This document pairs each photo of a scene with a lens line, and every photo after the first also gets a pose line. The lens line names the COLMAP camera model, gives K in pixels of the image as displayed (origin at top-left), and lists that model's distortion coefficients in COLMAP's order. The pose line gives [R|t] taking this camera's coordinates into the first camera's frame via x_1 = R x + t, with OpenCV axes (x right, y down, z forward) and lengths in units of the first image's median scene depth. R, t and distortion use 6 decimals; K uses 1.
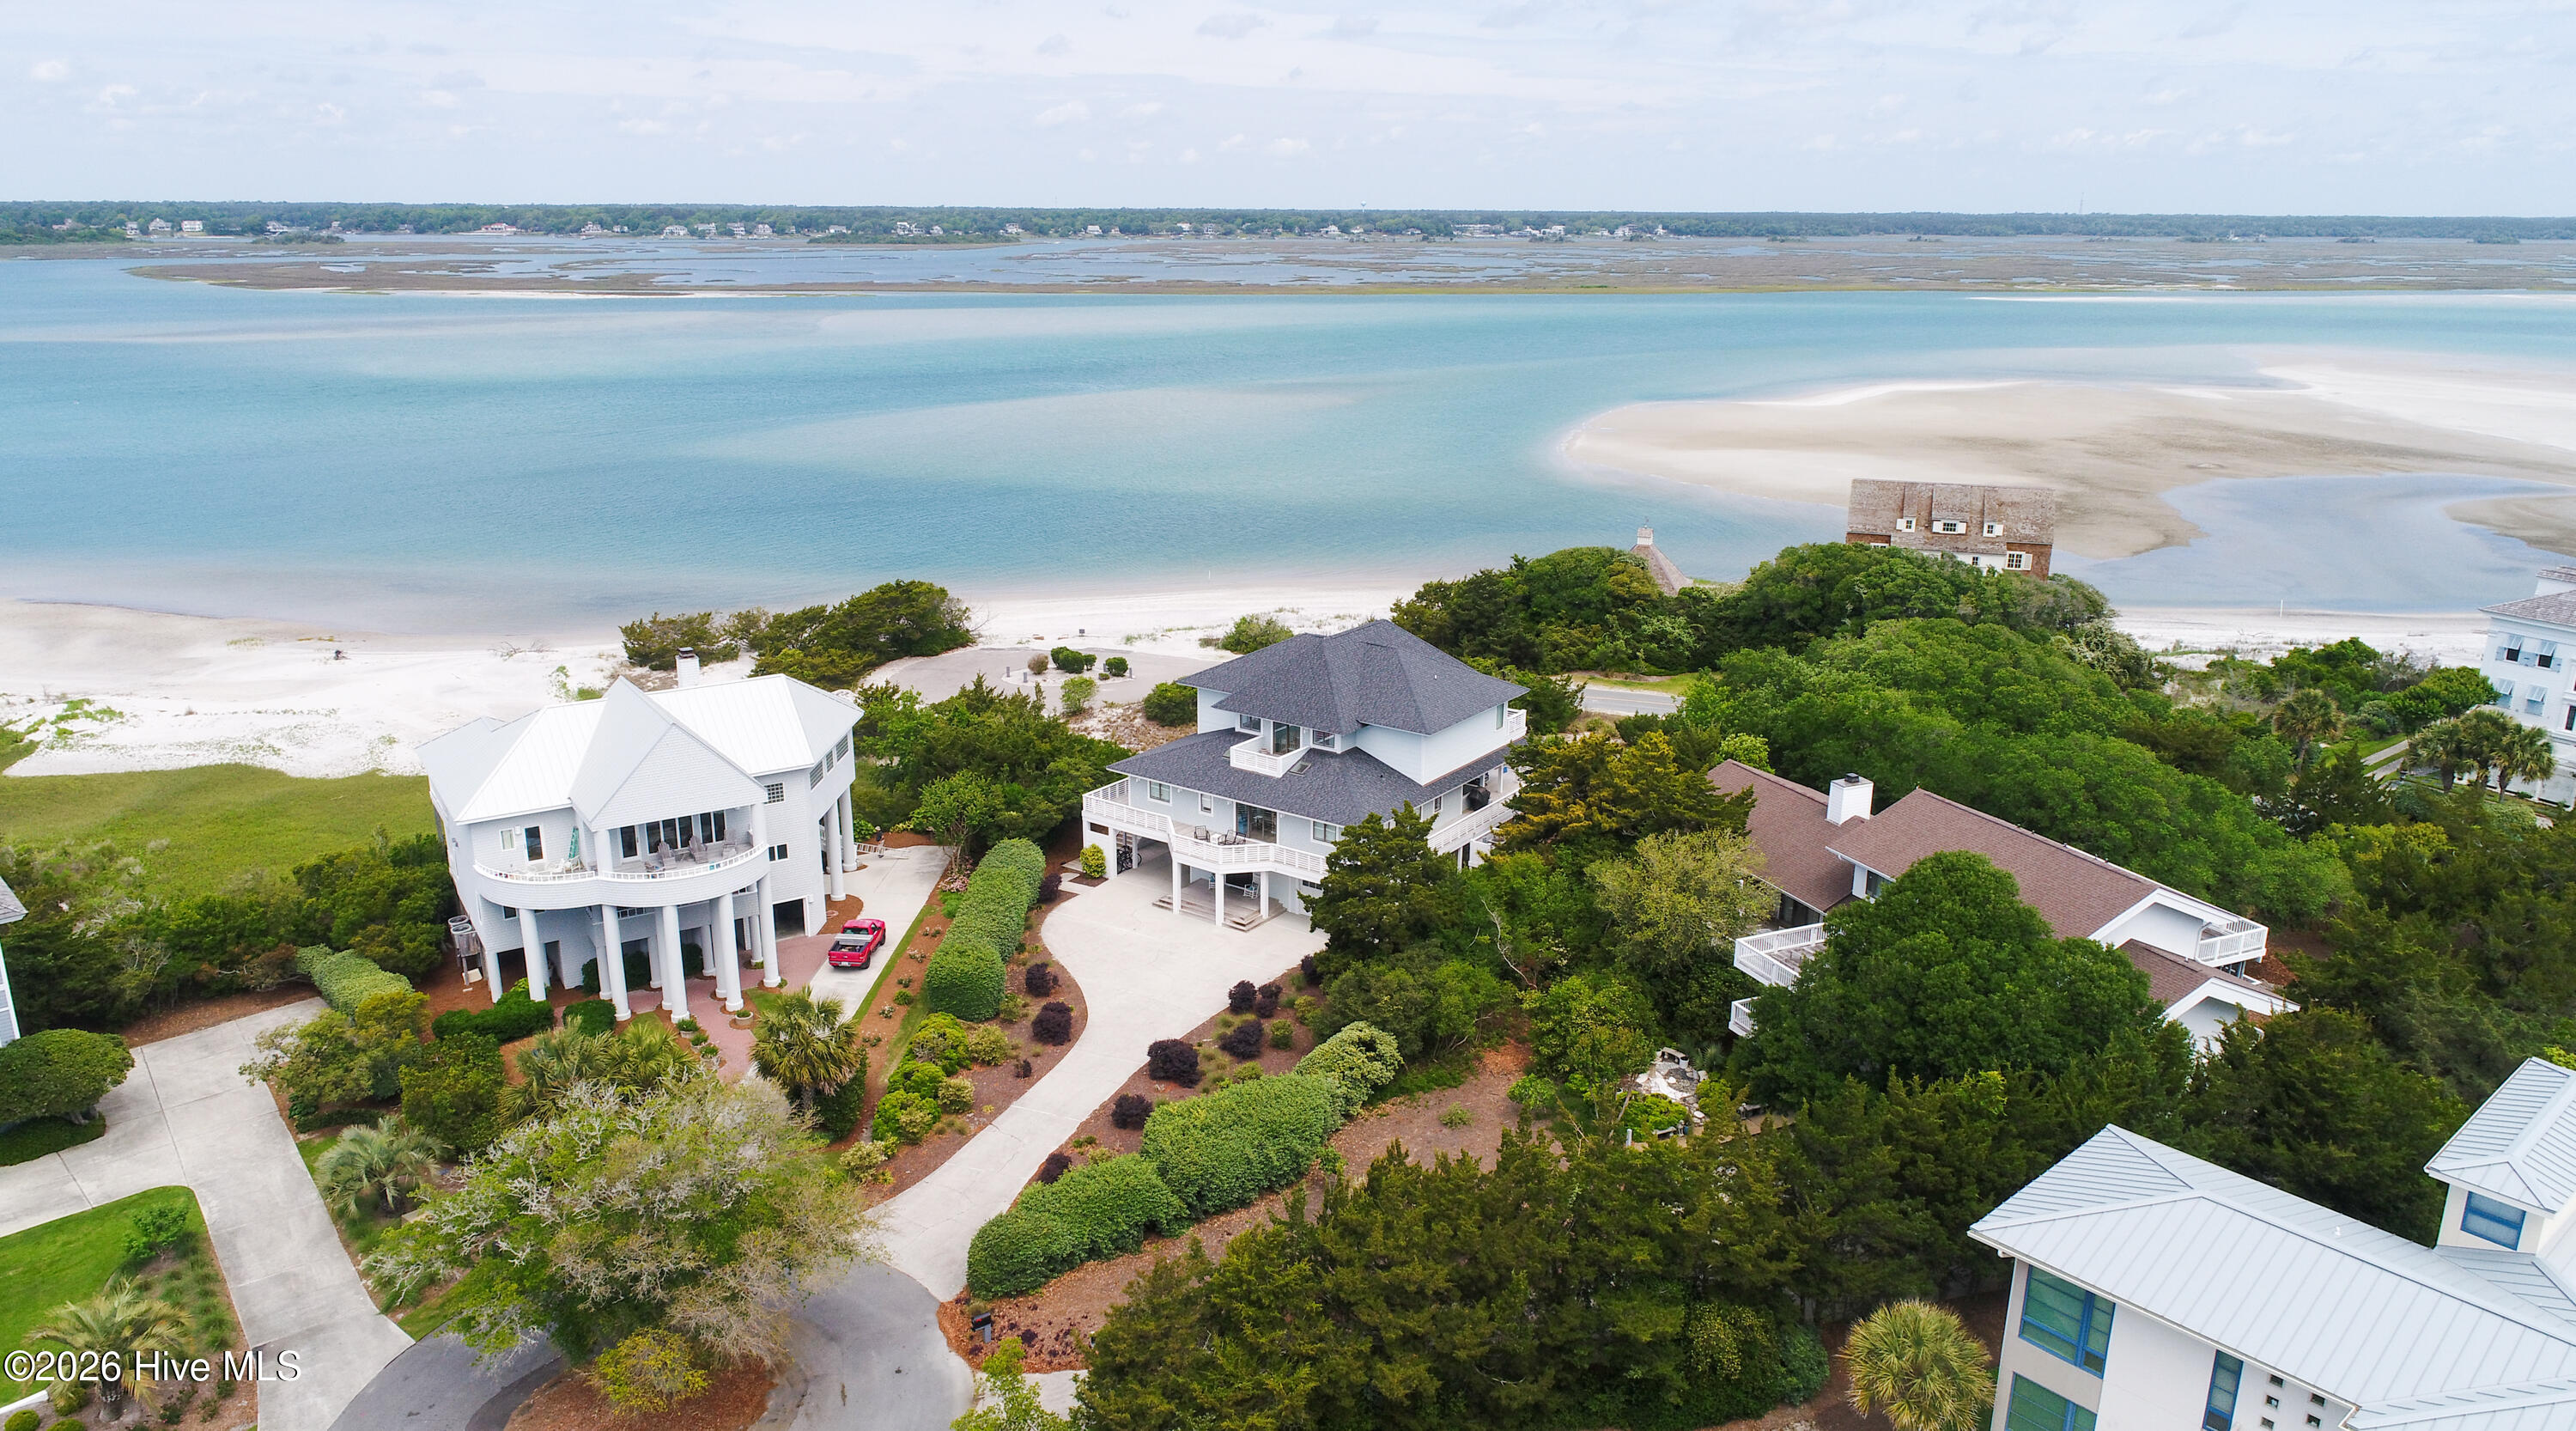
lens RADIAL K [[1749.6, 0, 1288.0], [0, 1749.6, 715.5], [0, 0, 1]] dist [0.002108, -0.001415]
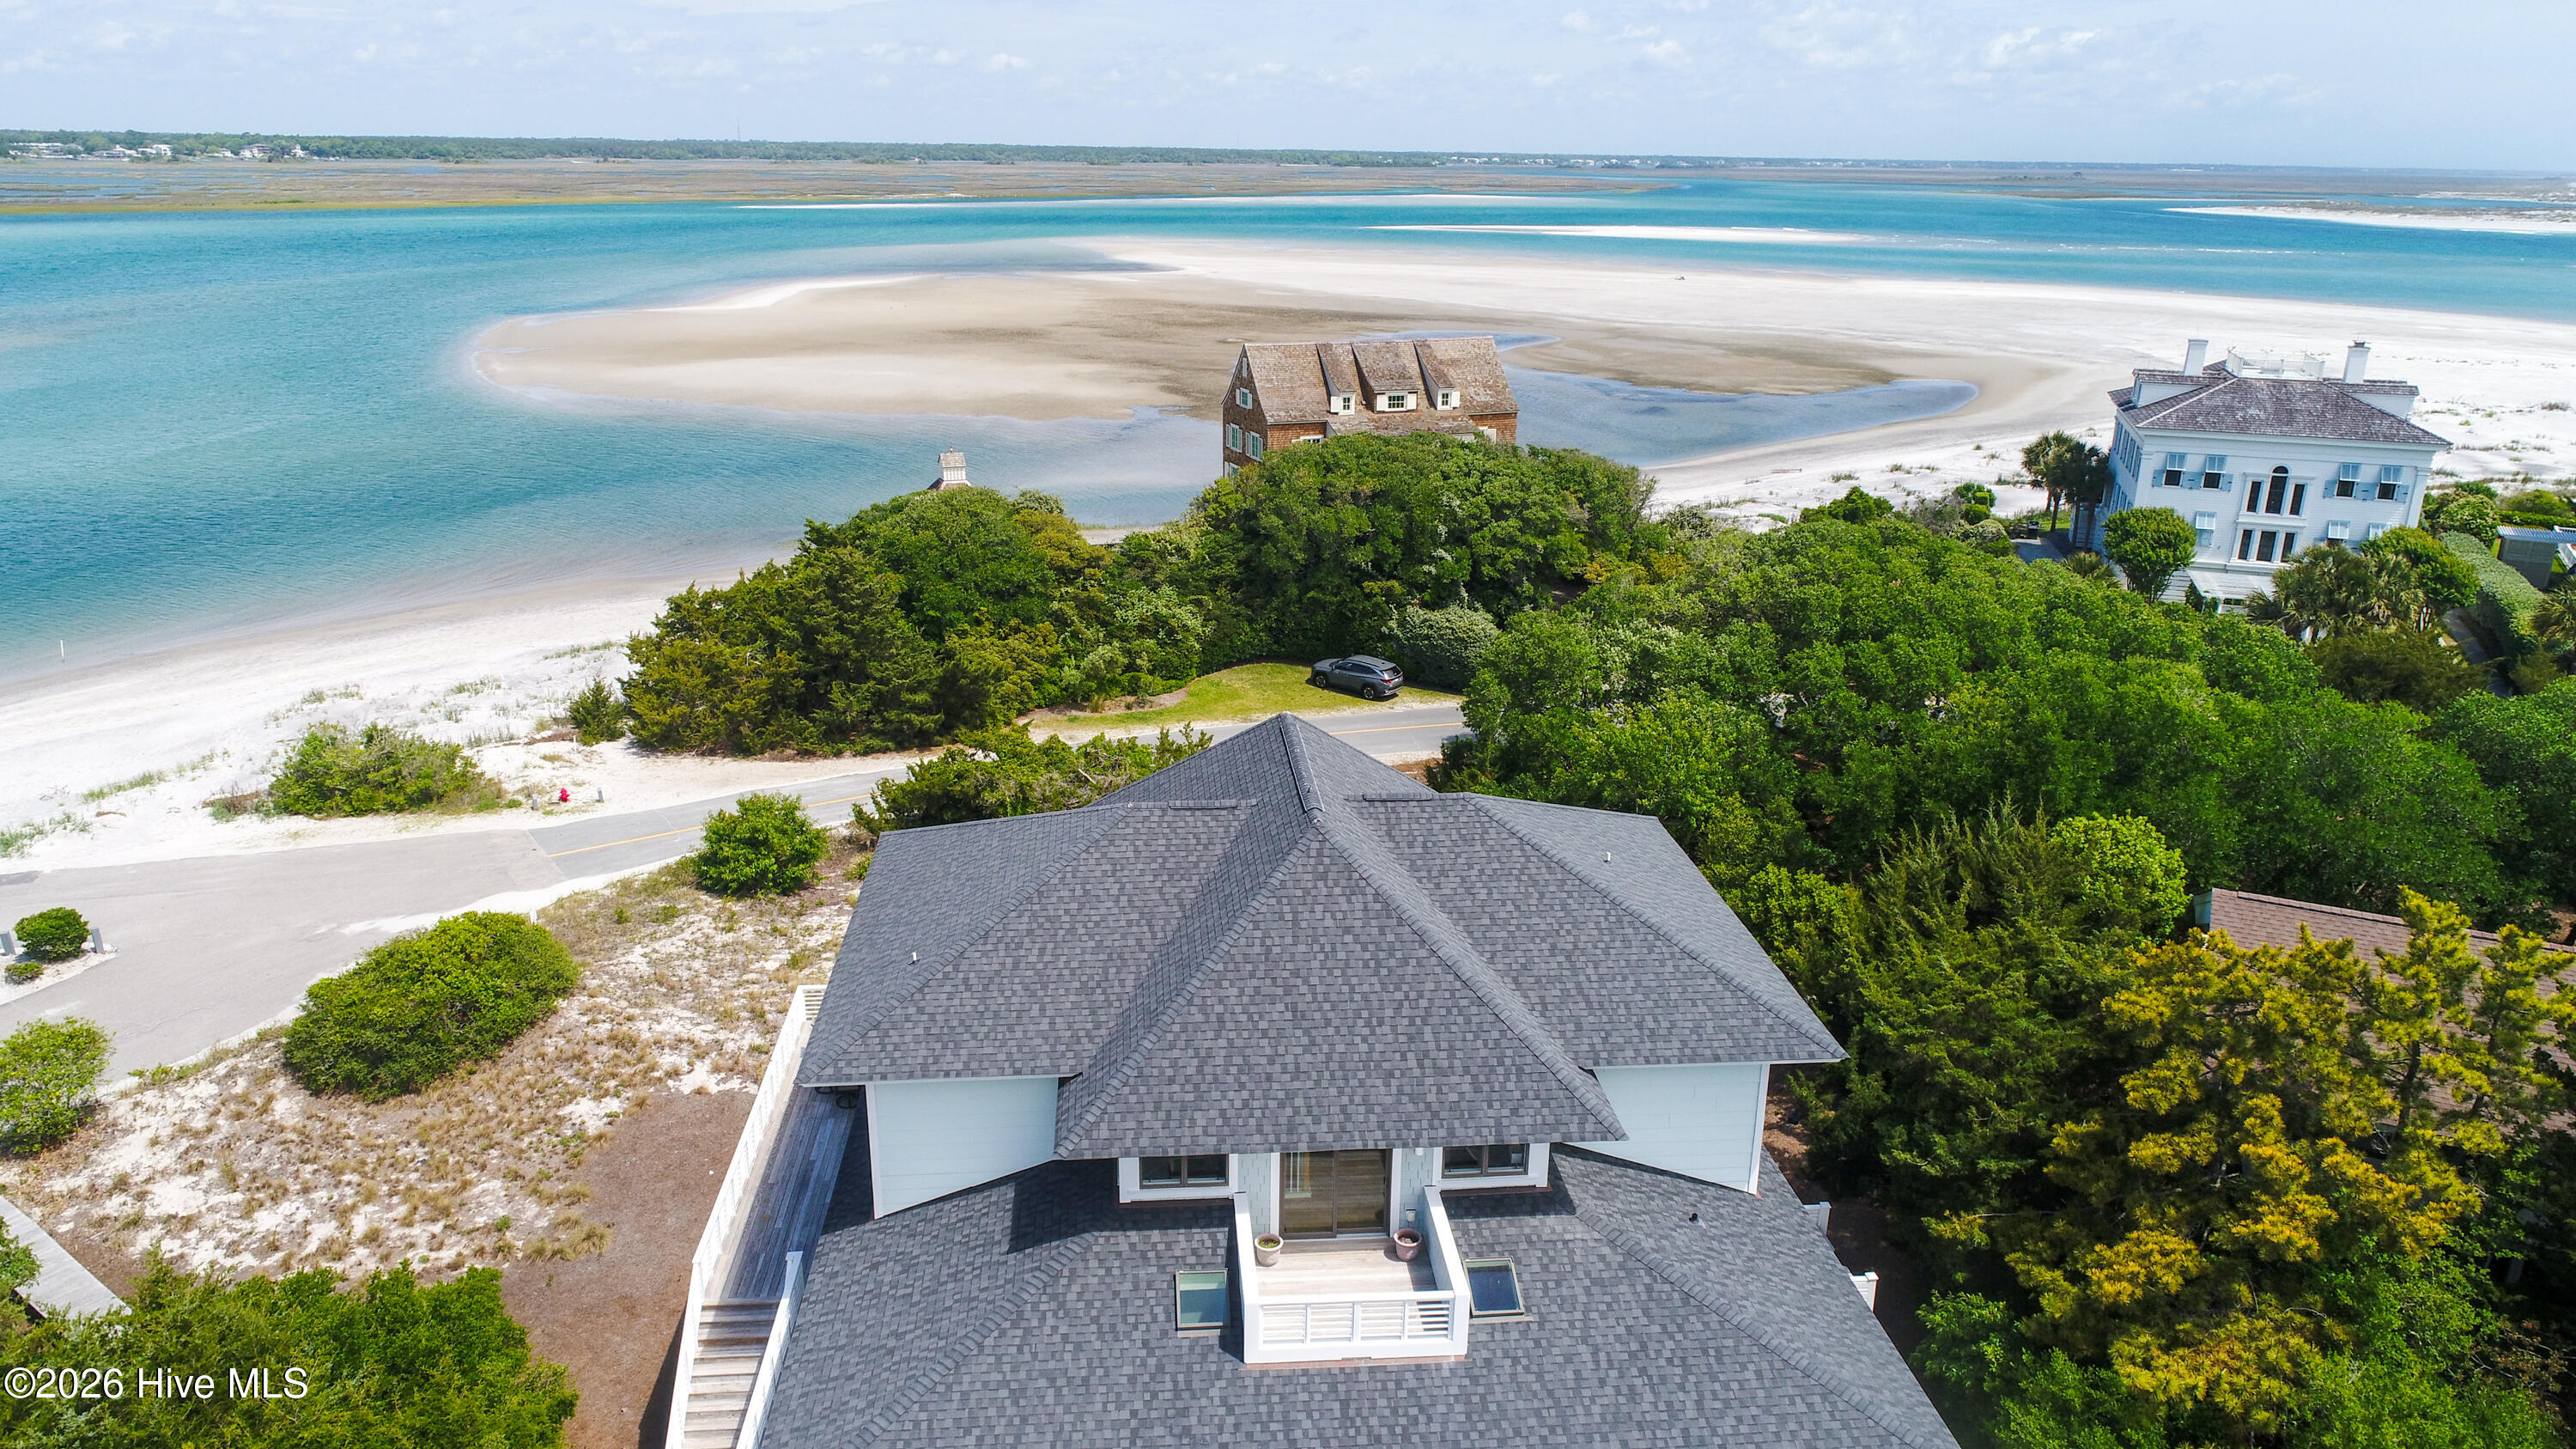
lens RADIAL K [[1748.5, 0, 1288.0], [0, 1748.5, 724.5], [0, 0, 1]] dist [-0.000795, 0.001897]
pose [[0.759317, -0.198703, 0.619640, -0.179419], [0.173188, 0.979602, 0.101907, -0.097048], [-0.627250, 0.029935, 0.778242, 0.789106]]
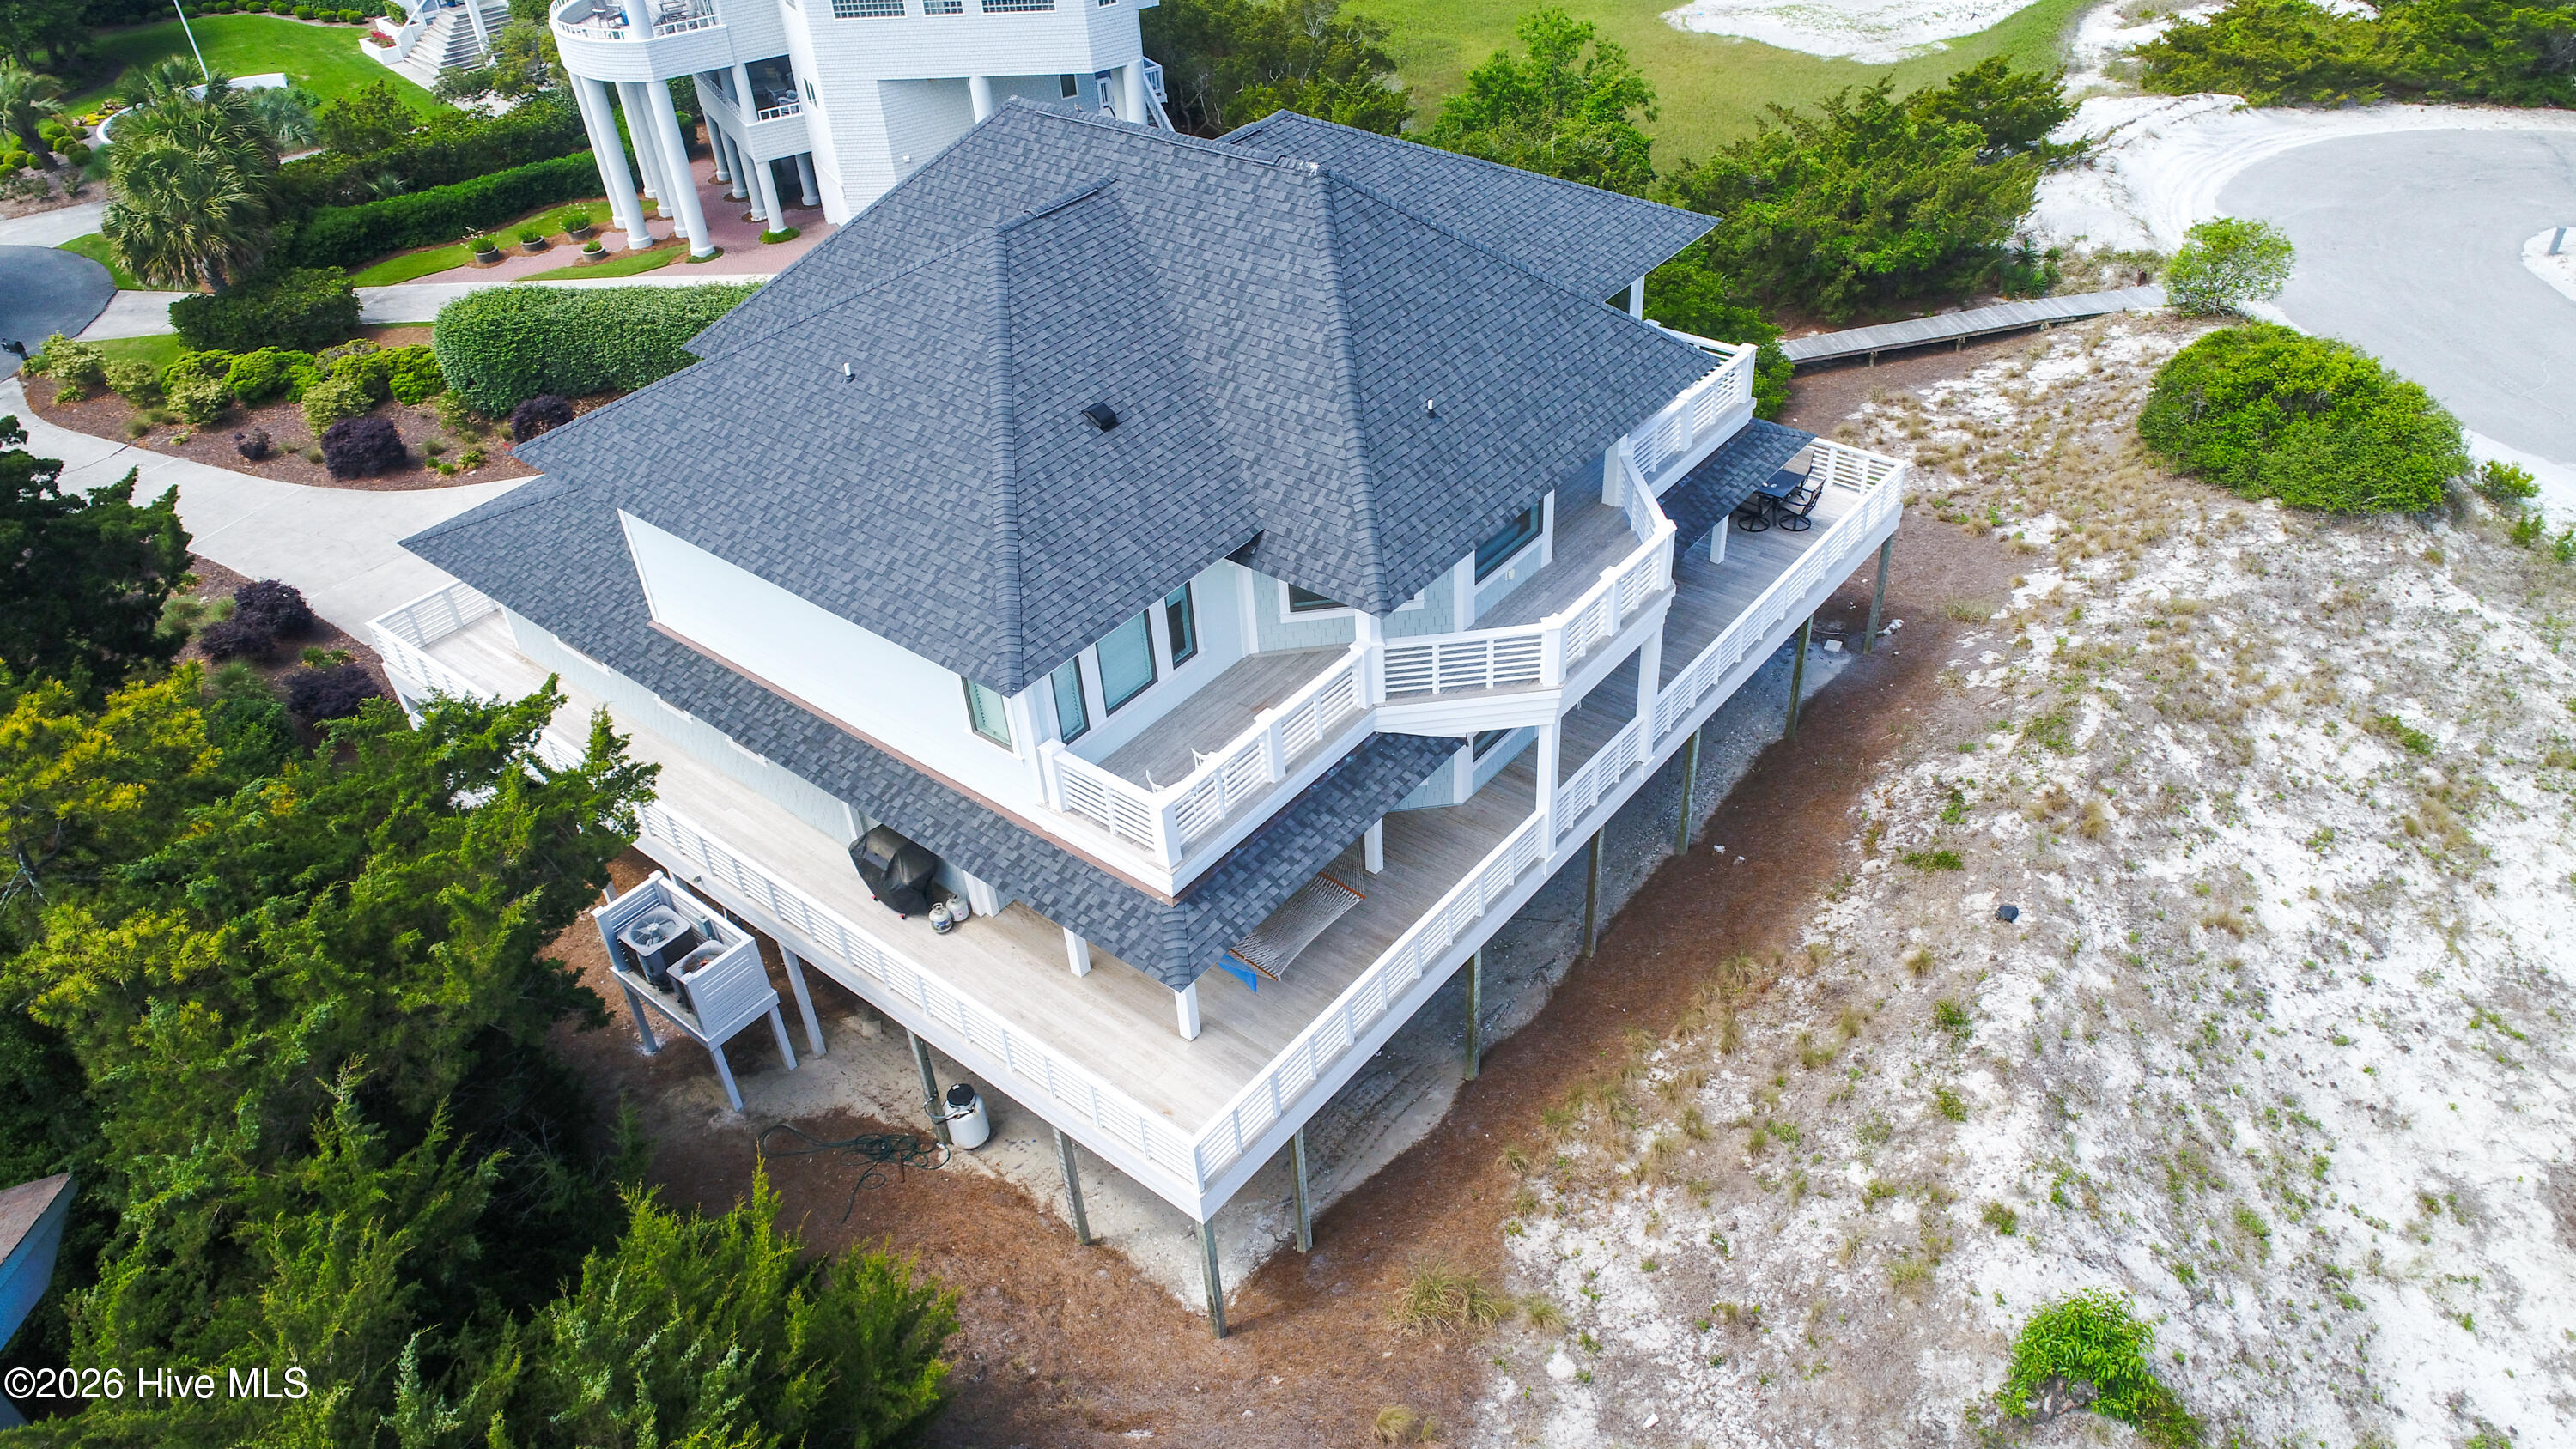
lens RADIAL K [[1756.8, 0, 1288.0], [0, 1756.8, 724.5], [0, 0, 1]] dist [-0.002810, 0.005348]
pose [[-0.069067, 0.596078, -0.799950, 0.324381], [-0.221336, 0.772725, 0.594901, -0.152122], [0.972749, 0.218145, 0.078564, 1.082934]]
